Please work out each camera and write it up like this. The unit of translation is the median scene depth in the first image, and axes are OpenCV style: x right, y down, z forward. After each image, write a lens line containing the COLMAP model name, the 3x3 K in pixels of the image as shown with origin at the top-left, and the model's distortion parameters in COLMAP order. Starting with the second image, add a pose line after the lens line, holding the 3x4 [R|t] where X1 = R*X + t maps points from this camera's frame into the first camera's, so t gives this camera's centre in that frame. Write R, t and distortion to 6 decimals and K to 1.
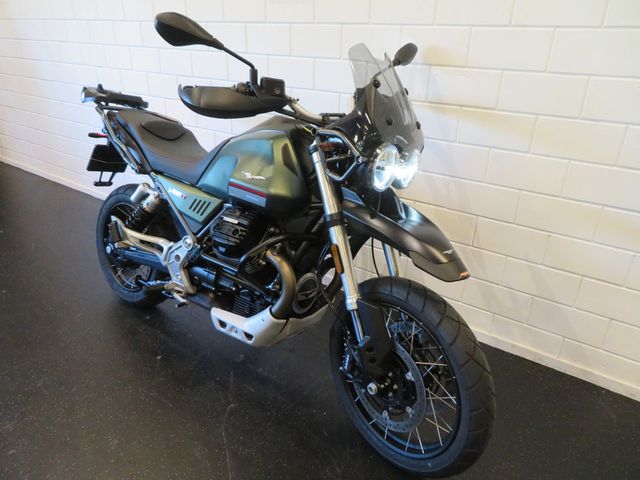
lens RADIAL K [[455.5, 0, 320.0], [0, 455.5, 240.0], [0, 0, 1]] dist [-0.005551, -0.000964]
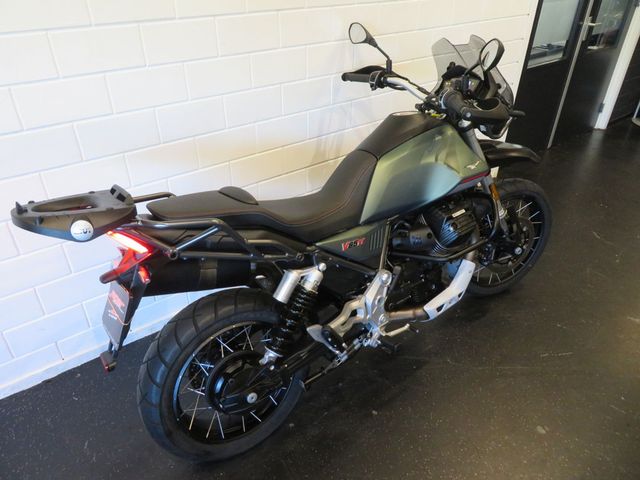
lens RADIAL K [[455.7, 0, 320.0], [0, 455.7, 240.0], [0, 0, 1]] dist [-0.012112, -0.001441]
pose [[0.281682, -0.543141, 0.790982, -1.121017], [0.394063, 0.817117, 0.420754, -0.549268], [-0.874854, 0.193178, 0.444199, 0.764518]]
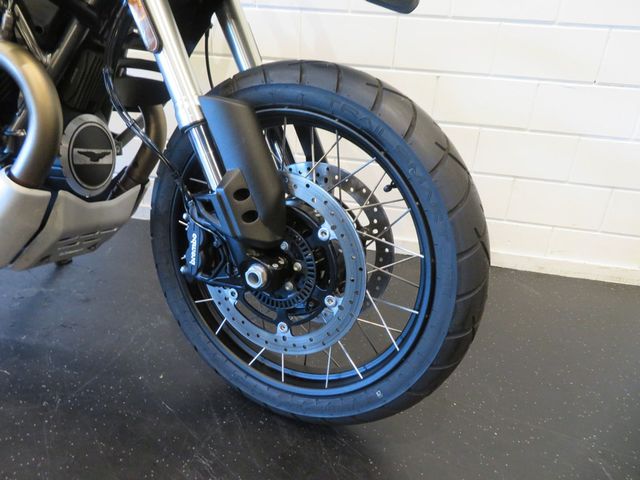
lens RADIAL K [[455.7, 0, 320.0], [0, 455.7, 240.0], [0, 0, 1]] dist [-0.012112, -0.001441]
pose [[0.909533, -0.131297, 0.394350, -0.010760], [0.132374, 0.990894, 0.024606, 0.242613], [-0.393989, 0.029822, 0.918631, 0.437798]]
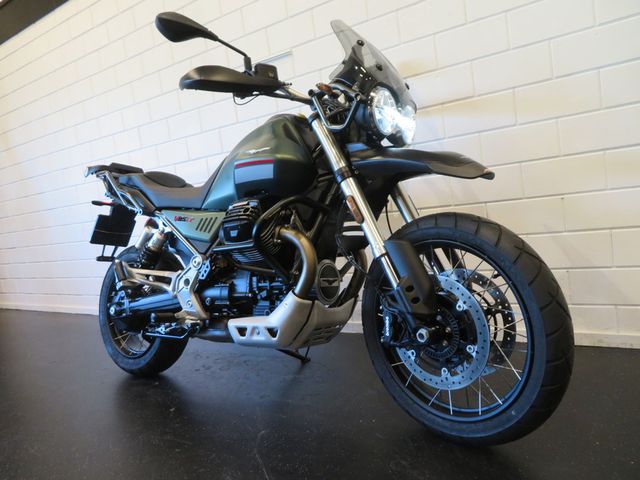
lens RADIAL K [[455.5, 0, 320.0], [0, 455.5, 240.0], [0, 0, 1]] dist [-0.005551, -0.000964]
pose [[0.986984, -0.157792, 0.031051, -0.064532], [0.159141, 0.930508, -0.329891, 0.352234], [0.023161, 0.330539, 0.943508, 0.102130]]
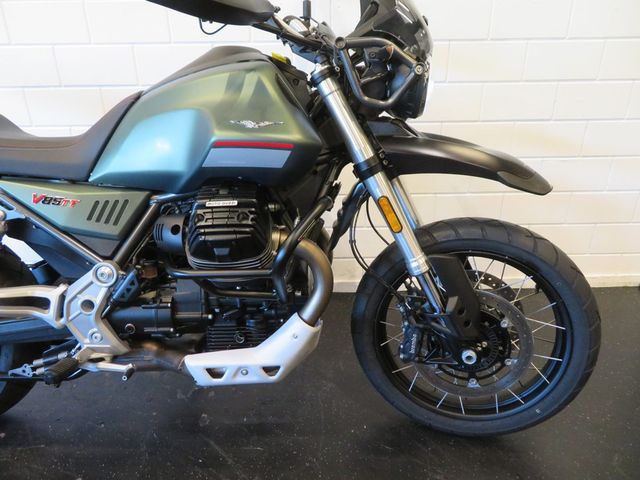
lens RADIAL K [[455.7, 0, 320.0], [0, 455.7, 240.0], [0, 0, 1]] dist [-0.012112, -0.001441]
pose [[0.807133, -0.261361, 0.529364, -0.405977], [0.270324, 0.960759, 0.062183, 0.002722], [-0.524843, 0.092910, 0.846113, 0.371115]]
